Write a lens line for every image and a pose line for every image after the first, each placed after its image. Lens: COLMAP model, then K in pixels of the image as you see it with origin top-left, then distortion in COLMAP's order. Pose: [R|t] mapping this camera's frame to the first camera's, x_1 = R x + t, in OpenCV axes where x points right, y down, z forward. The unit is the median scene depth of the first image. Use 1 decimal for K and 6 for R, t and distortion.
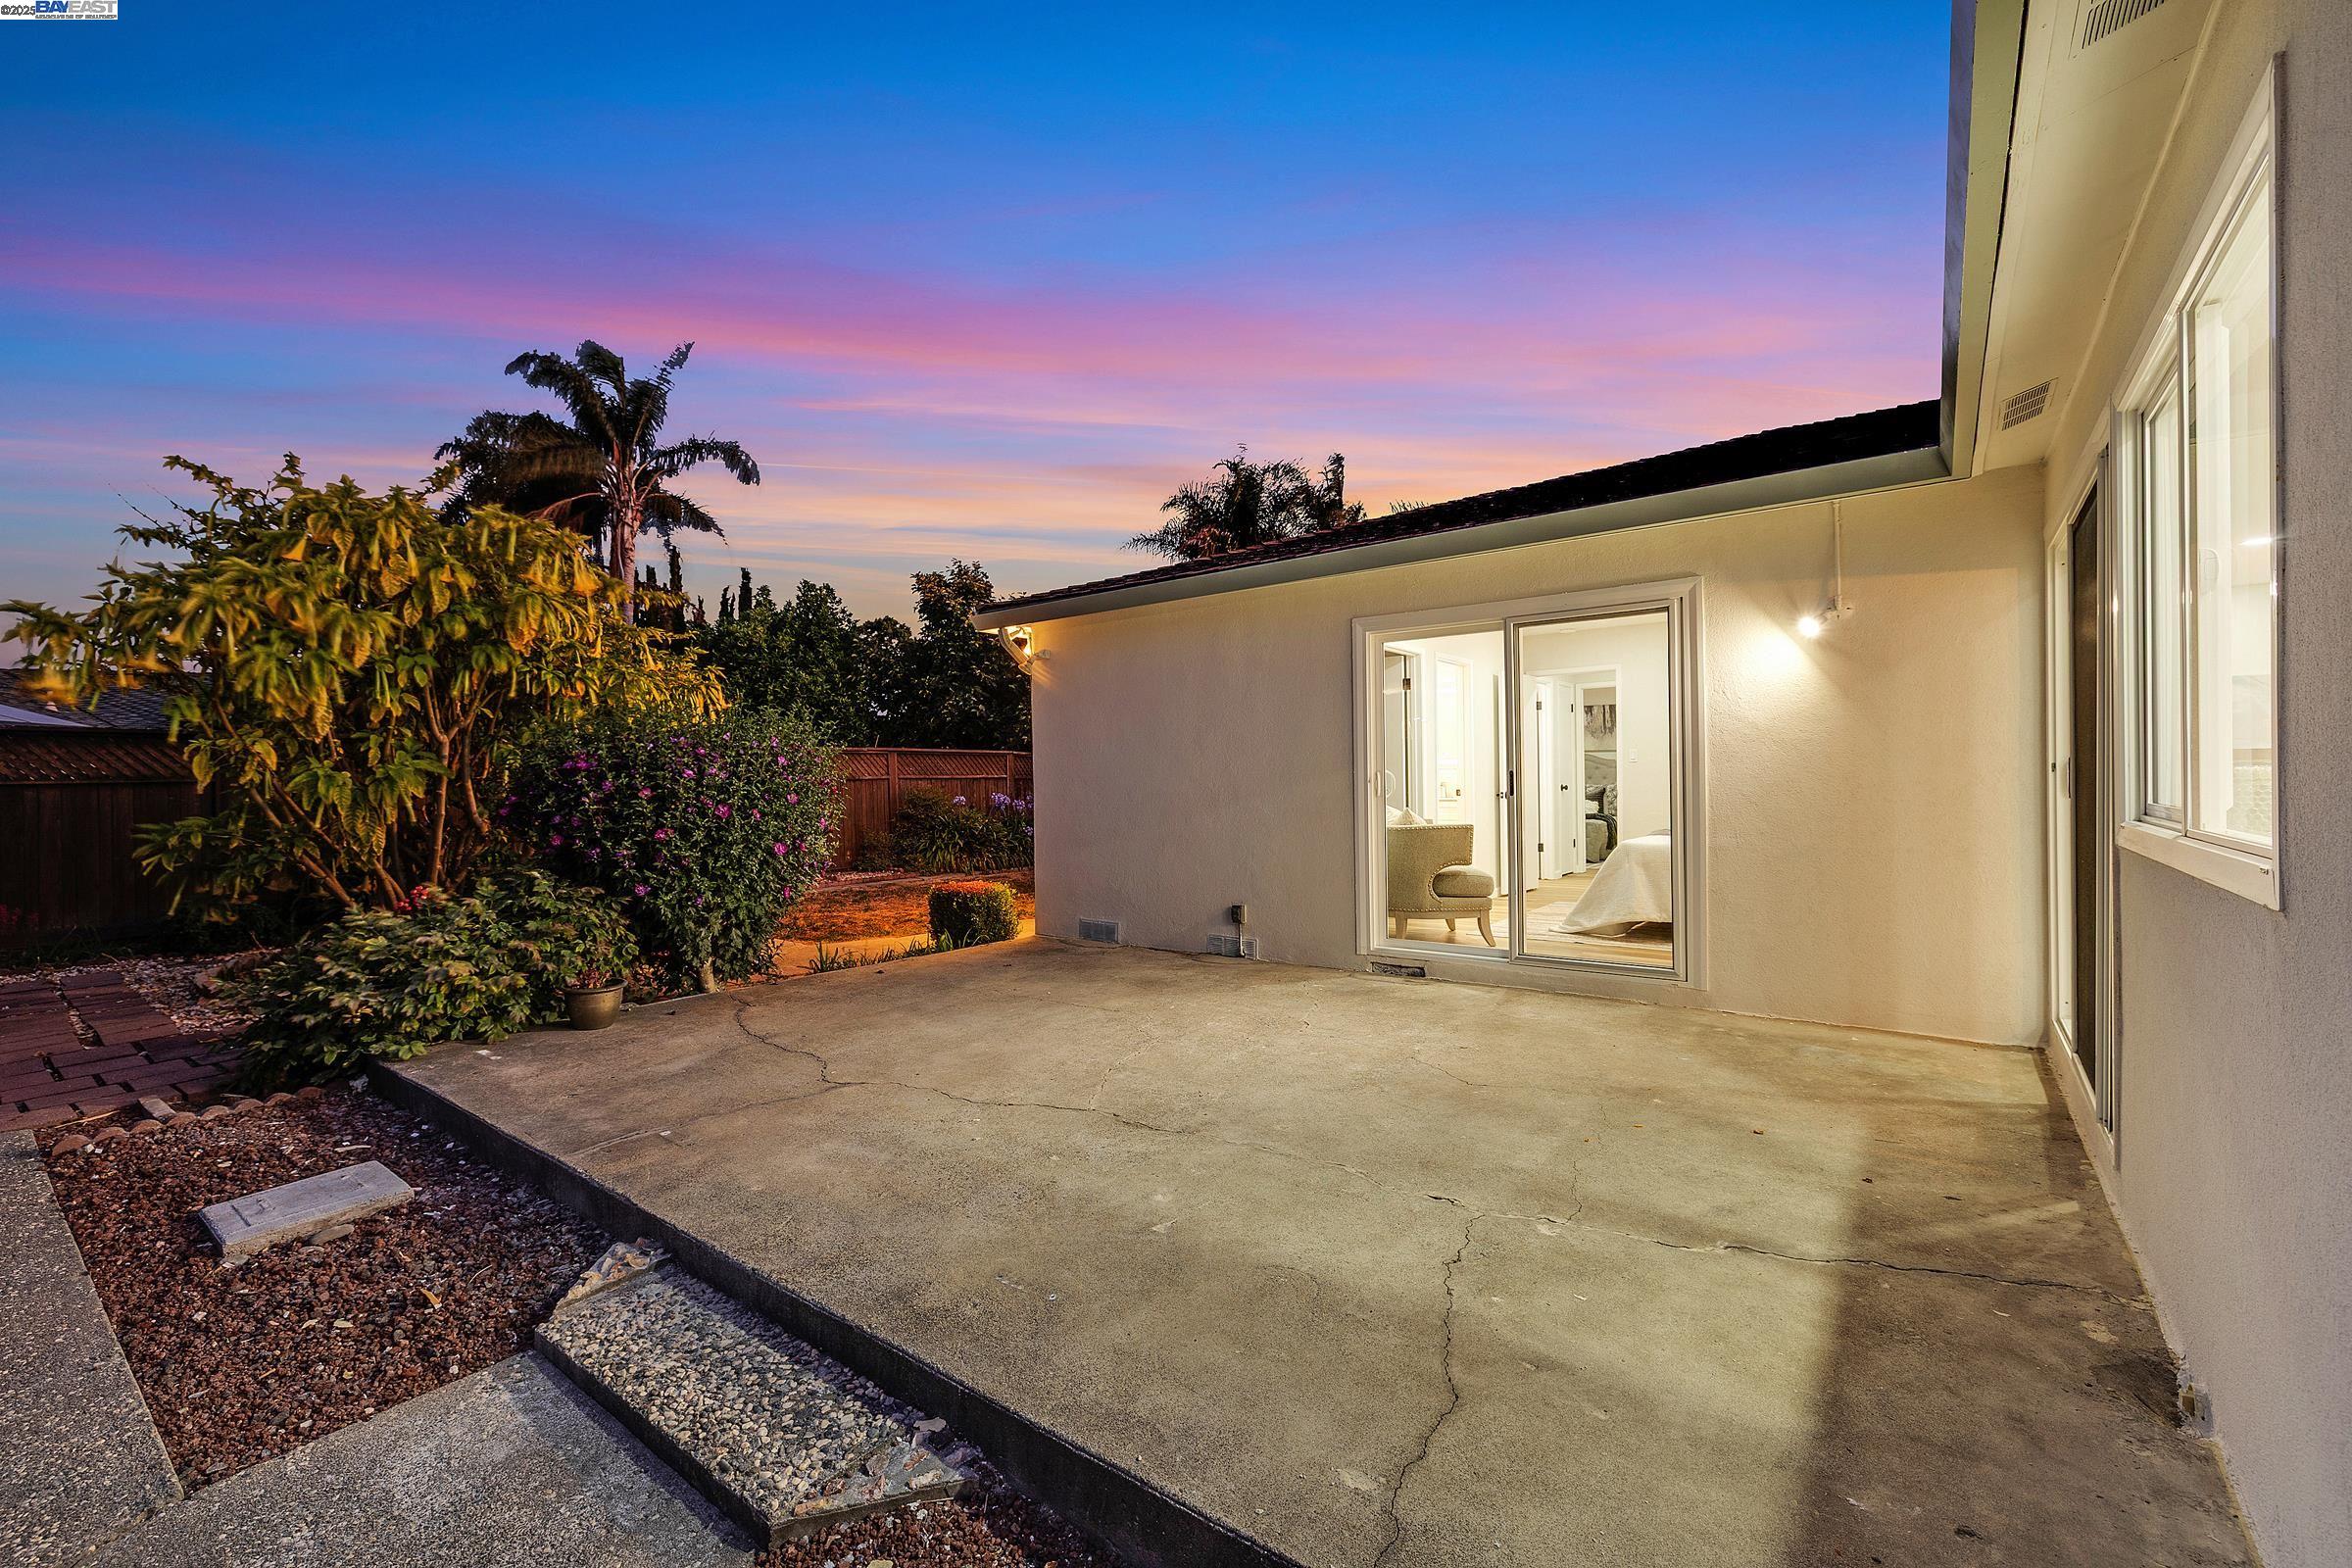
lens RADIAL K [[986.0, 0, 1172.0], [0, 986.0, 786.0], [0, 0, 1]] dist [0.000663, 0.000084]
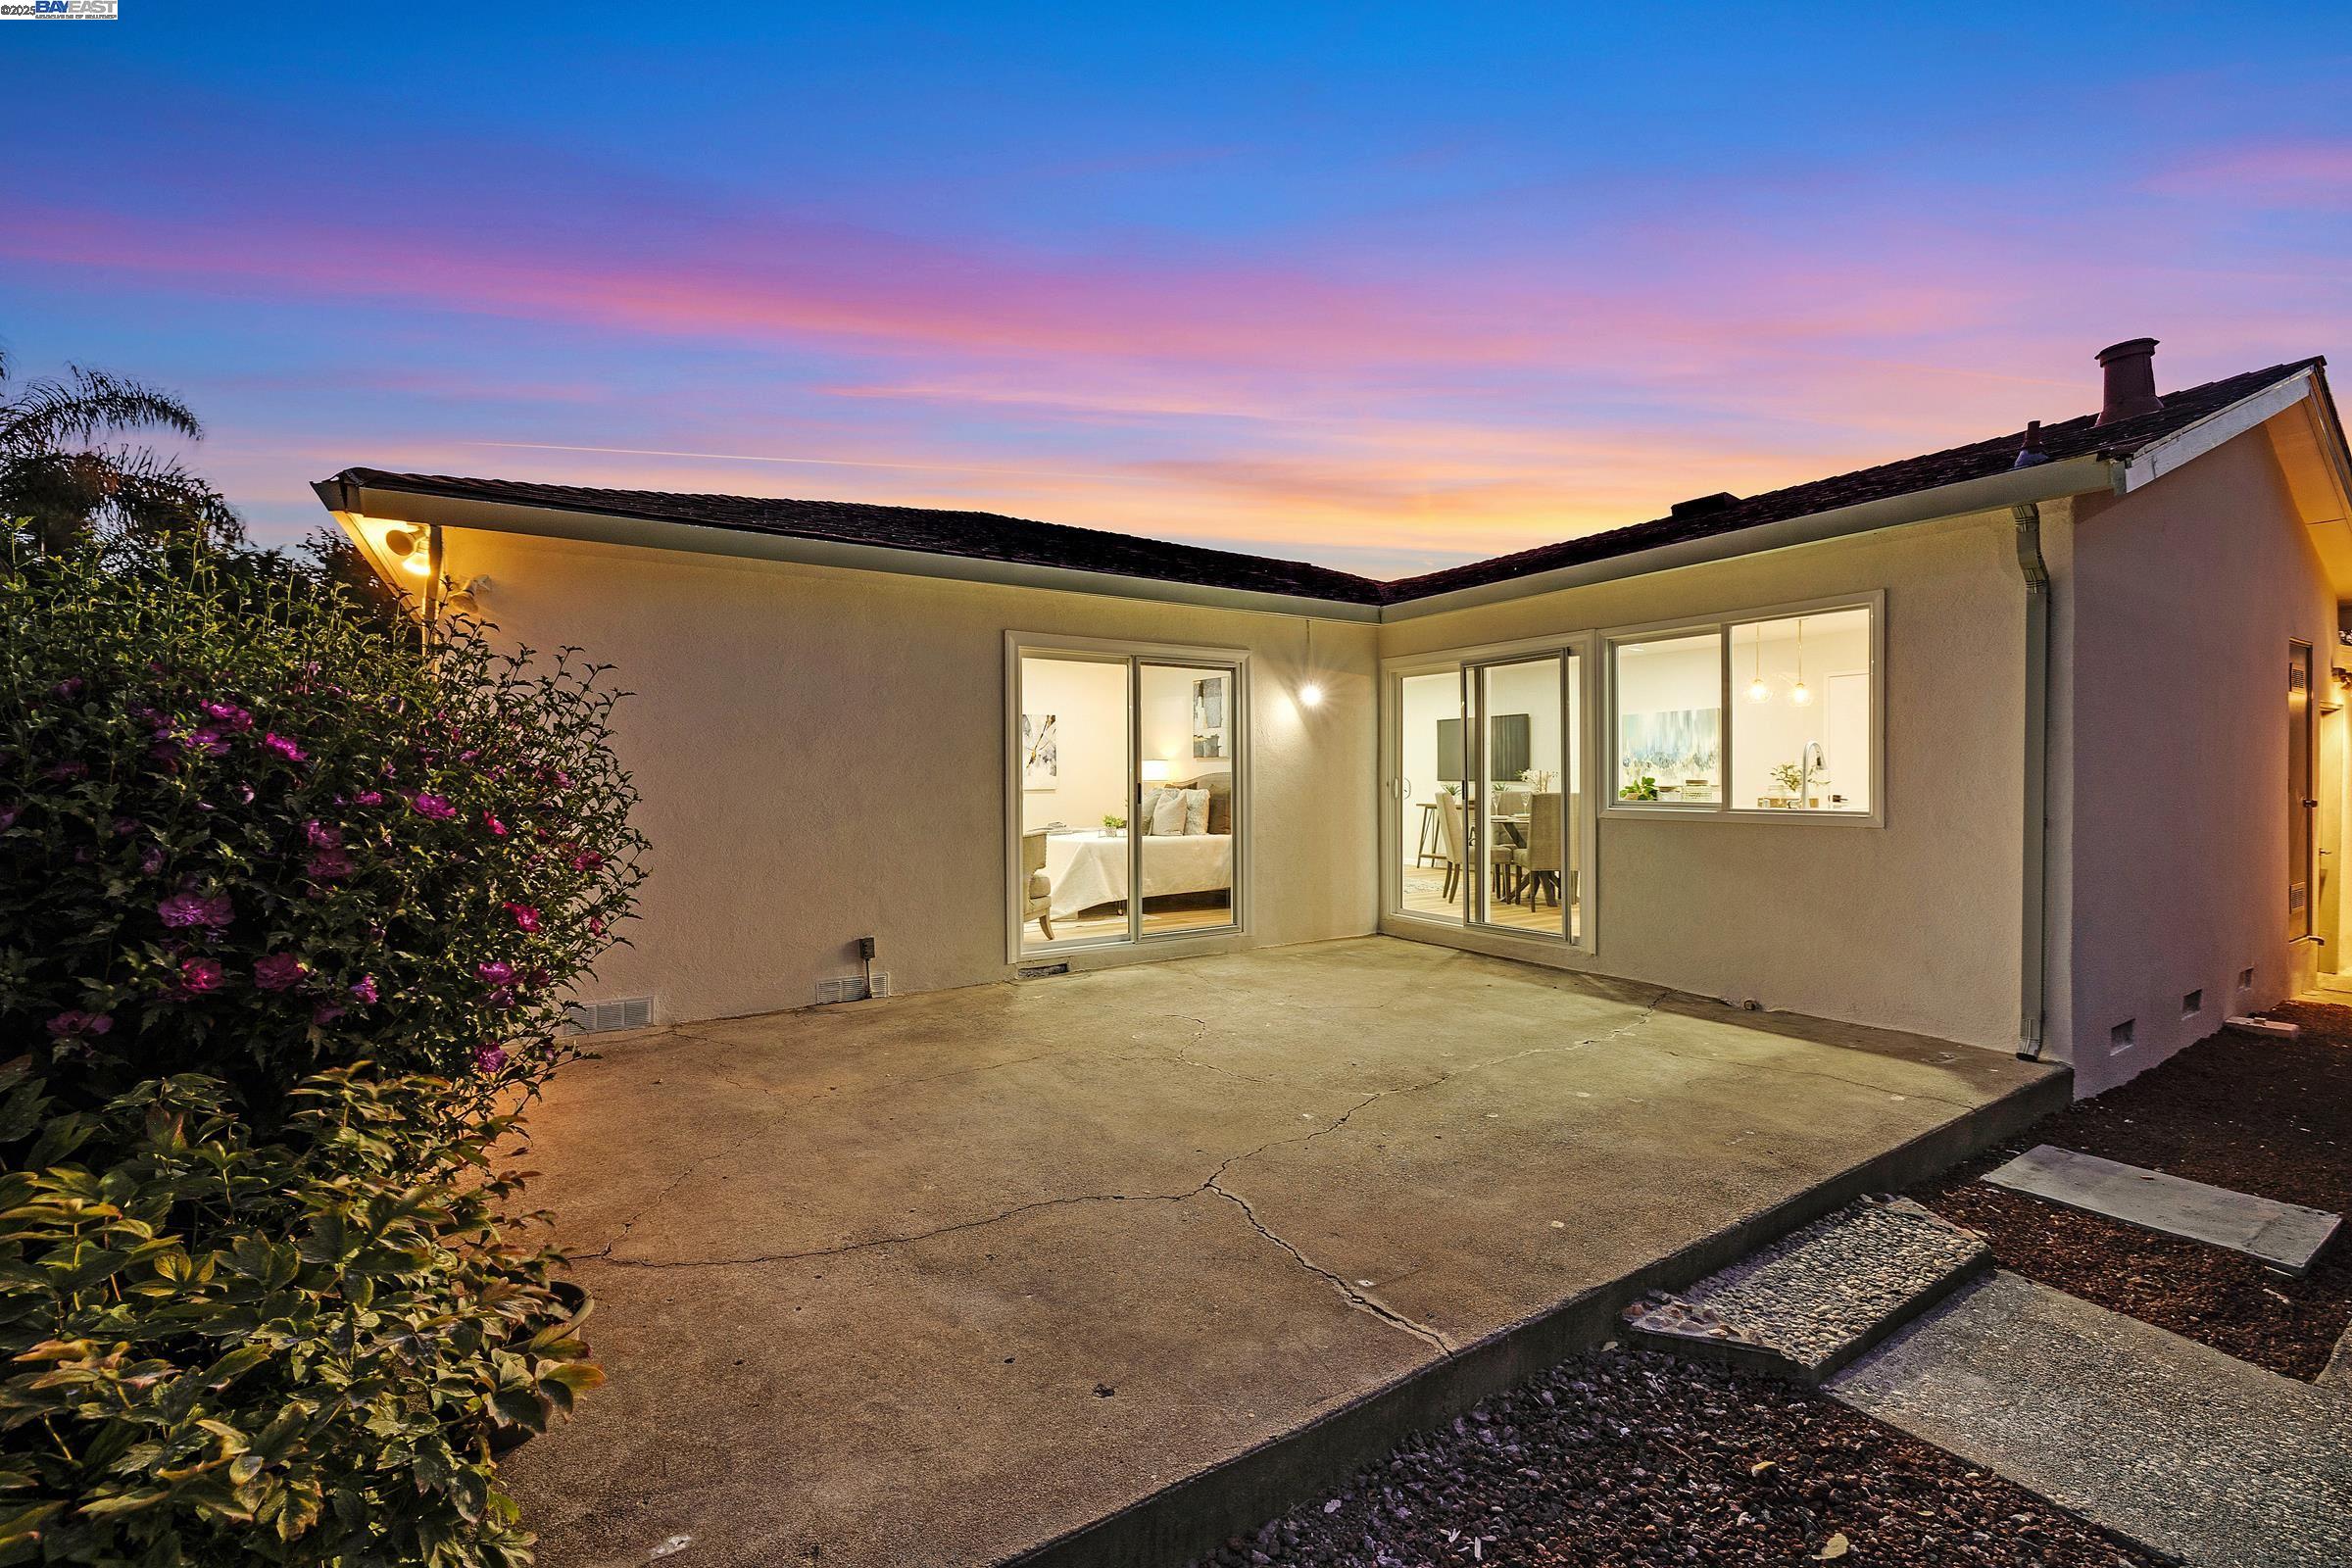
lens RADIAL K [[986.0, 0, 1172.0], [0, 986.0, 786.0], [0, 0, 1]] dist [0.000663, 0.000084]
pose [[0.334693, 0.004556, 0.942316, -1.196987], [0.005582, 0.999961, -0.006818, -0.005071], [-0.942311, 0.007542, 0.334655, 0.860619]]
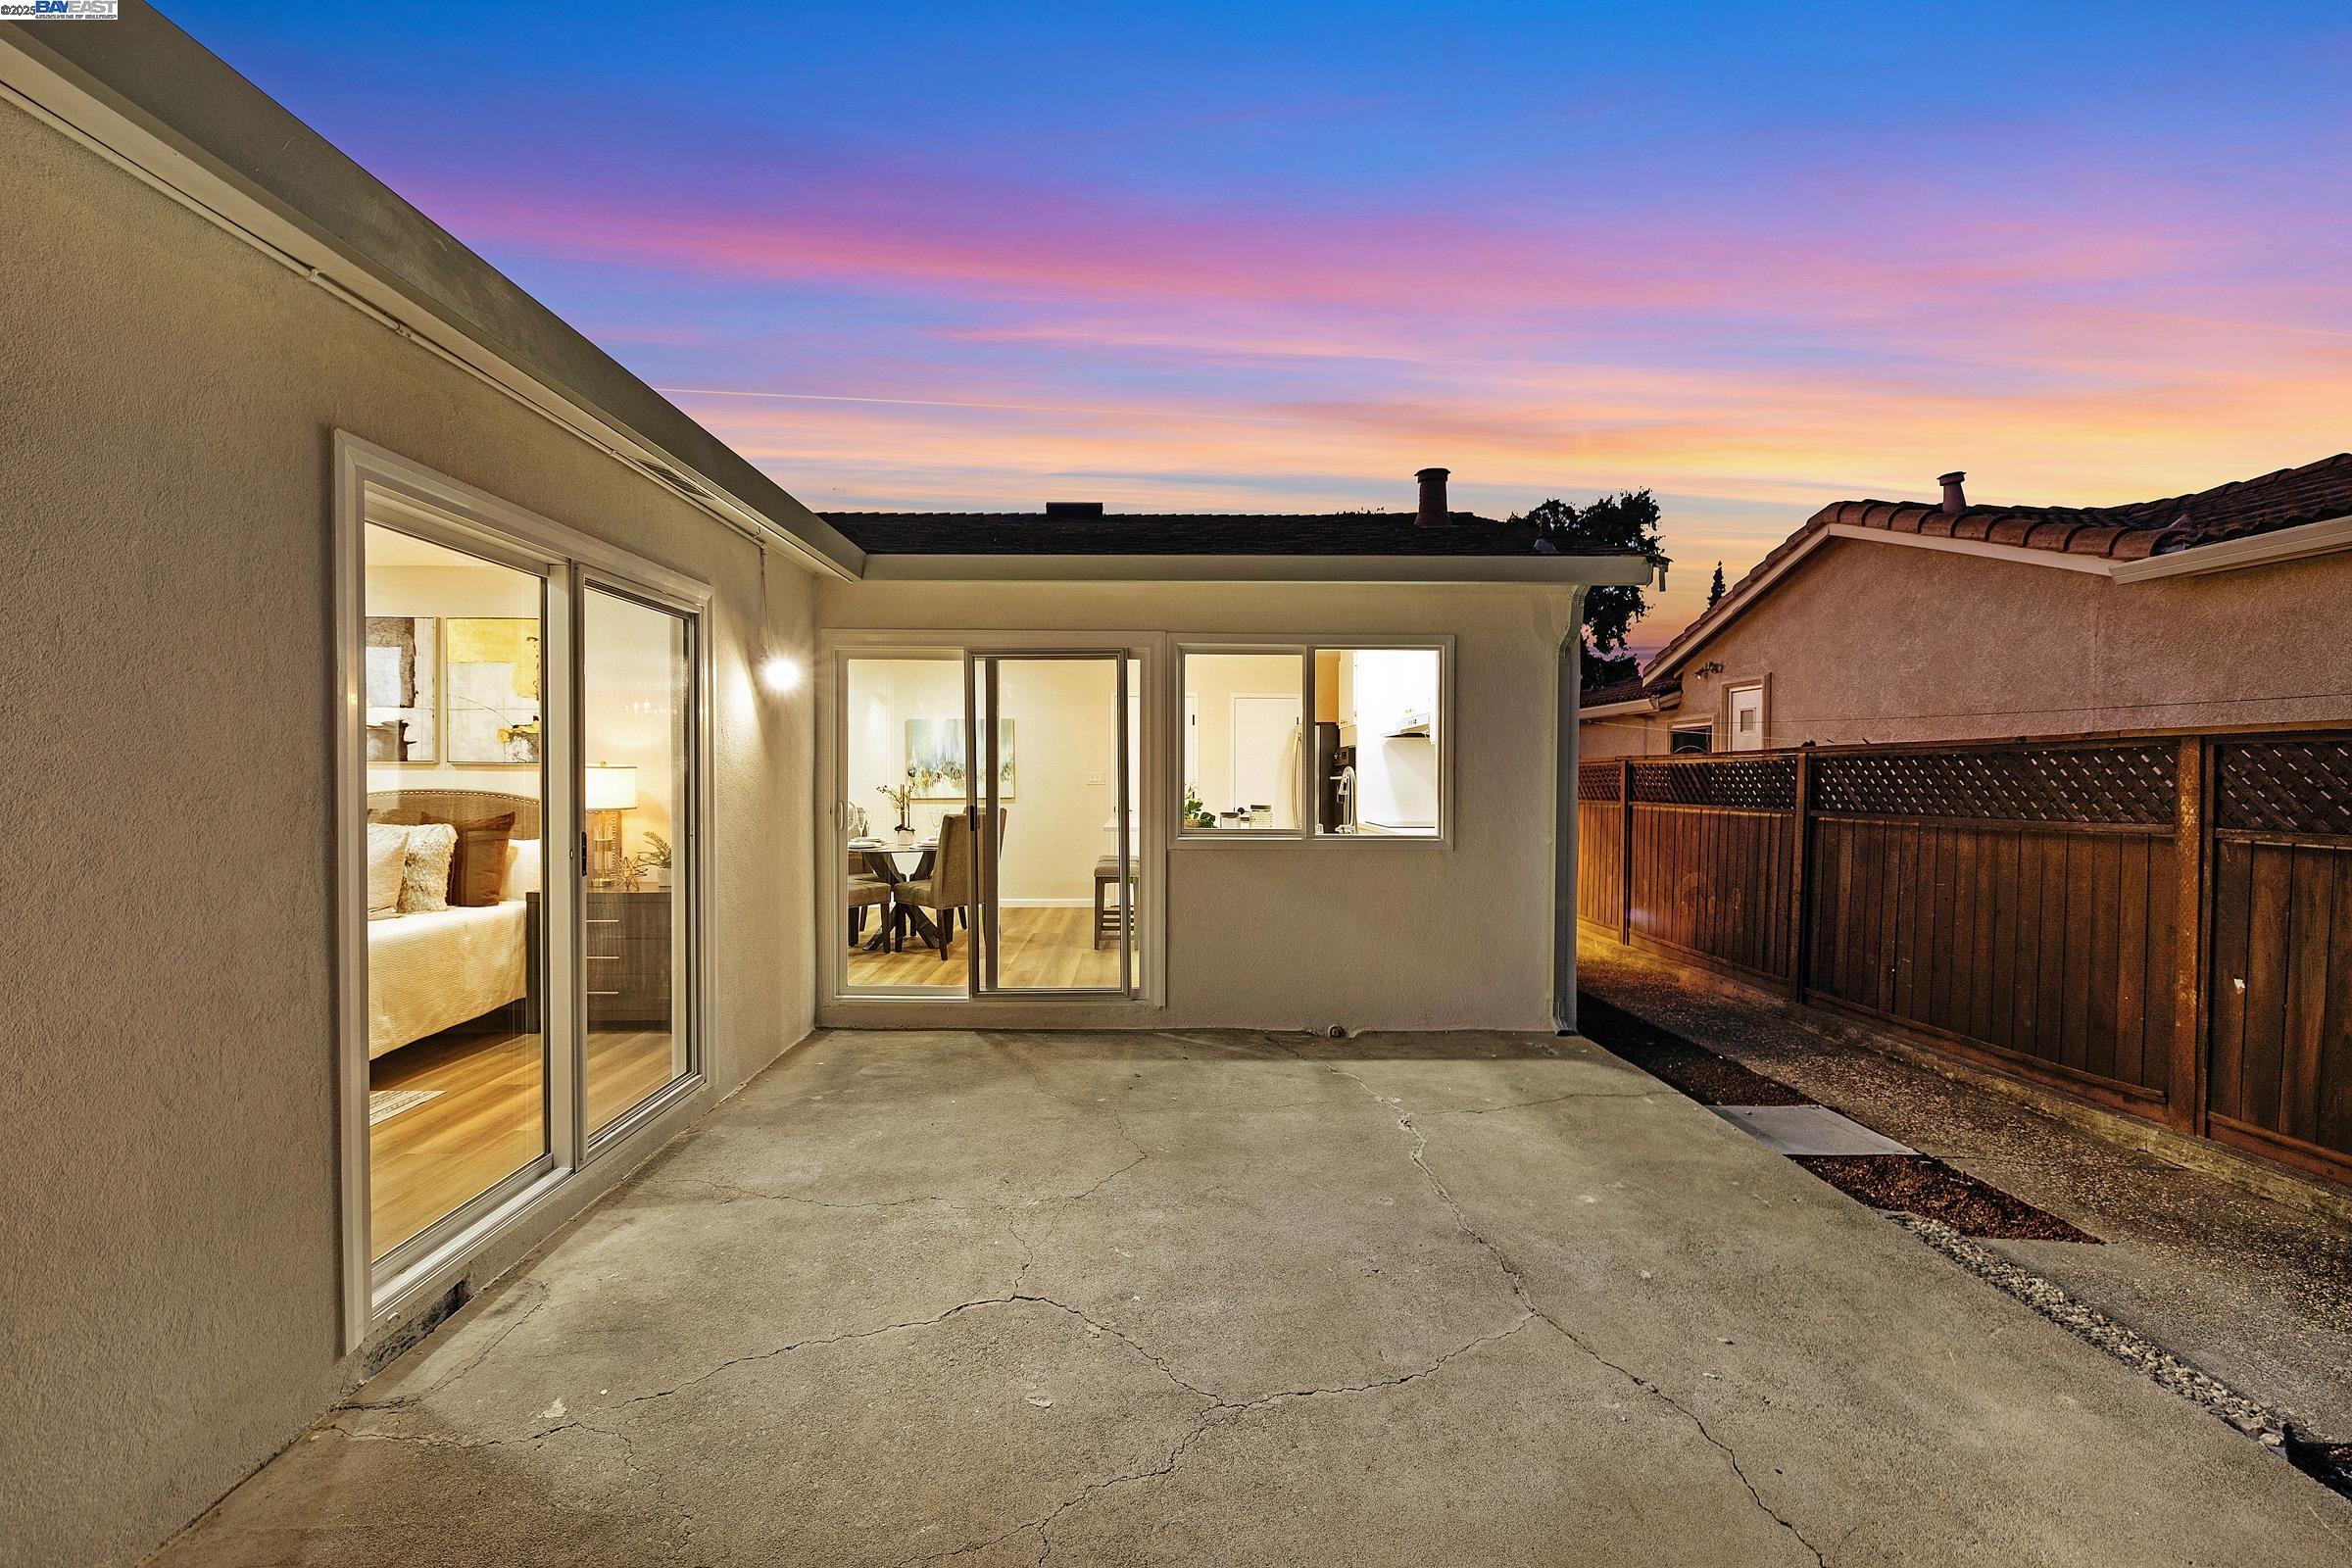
lens RADIAL K [[986.0, 0, 1172.0], [0, 986.0, 786.0], [0, 0, 1]] dist [0.000663, 0.000084]
pose [[-0.628955, -0.001222, 0.777441, -0.483333], [0.008602, 0.999927, 0.008531, -0.066913], [-0.777394, 0.012053, -0.628898, 1.683742]]
